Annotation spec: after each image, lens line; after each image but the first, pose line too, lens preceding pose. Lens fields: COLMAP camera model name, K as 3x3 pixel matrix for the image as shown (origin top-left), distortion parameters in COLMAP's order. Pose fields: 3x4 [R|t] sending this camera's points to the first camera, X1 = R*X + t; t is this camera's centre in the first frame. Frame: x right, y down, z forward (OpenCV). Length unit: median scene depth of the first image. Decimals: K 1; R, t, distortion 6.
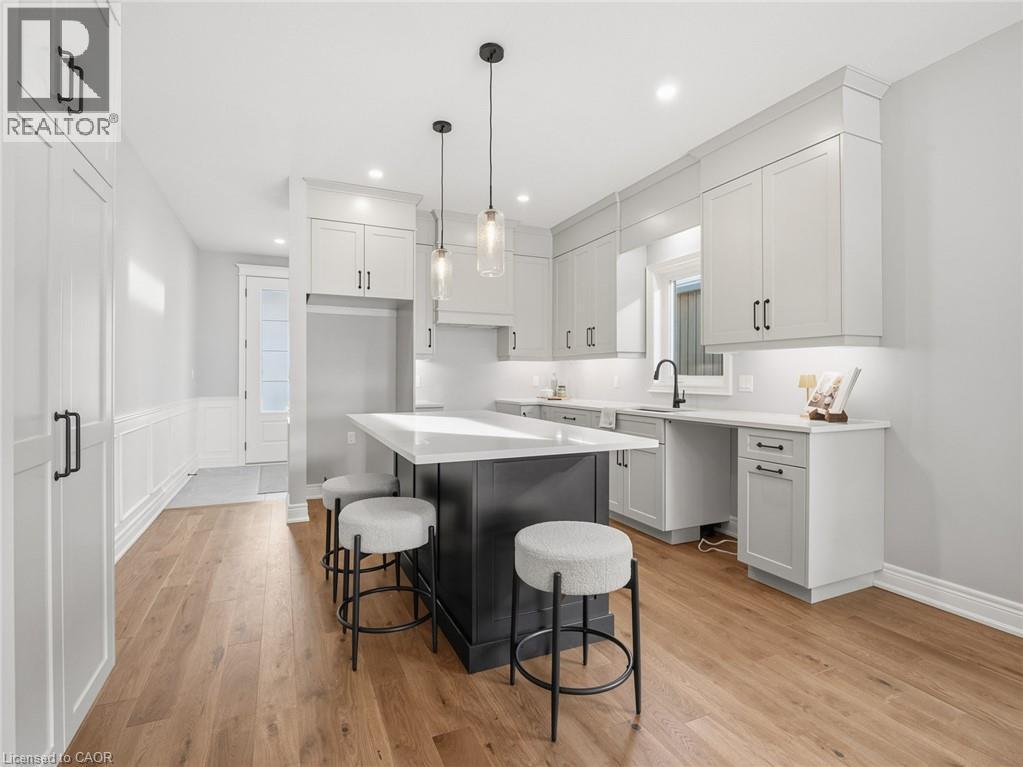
lens RADIAL K [[510.7, 0, 513.1], [0, 510.7, 377.0], [0, 0, 1]] dist [0.015559, -0.000363]
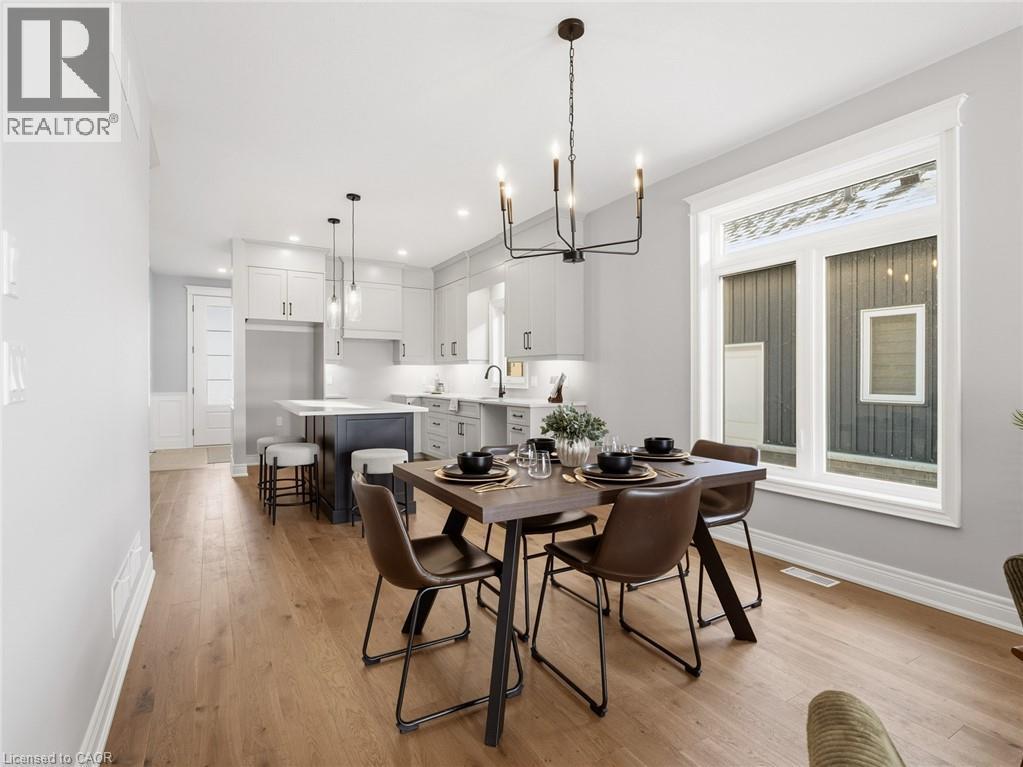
lens RADIAL K [[510.7, 0, 503.7], [0, 510.7, 385.8], [0, 0, 1]] dist [0.015559, -0.000363]
pose [[0.996111, 0.001687, 0.088089, 0.189067], [-0.003154, 0.999859, 0.016520, 0.000652], [-0.088049, -0.016734, 0.995976, -0.492190]]
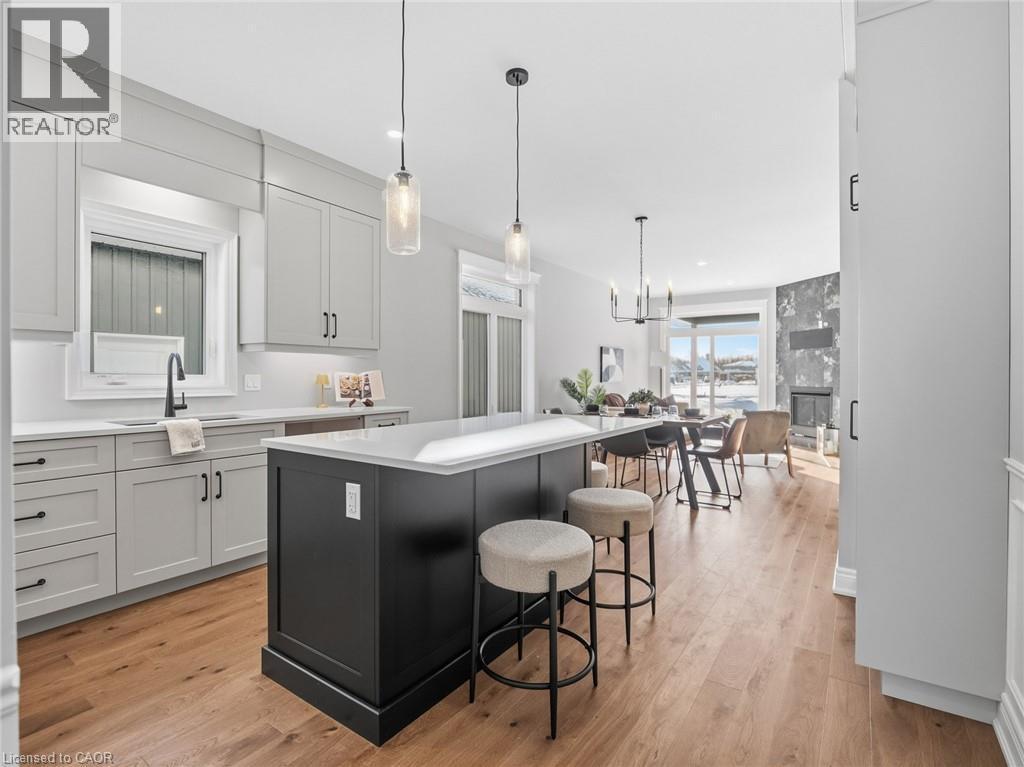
lens RADIAL K [[511.2, 0, 510.3], [0, 511.2, 378.0], [0, 0, 1]] dist [0.015559, -0.000363]
pose [[-0.500741, 0.002371, 0.865594, -0.576888], [0.001844, 0.999997, -0.001673, 0.004486], [-0.865595, 0.000759, -0.500744, 0.920819]]
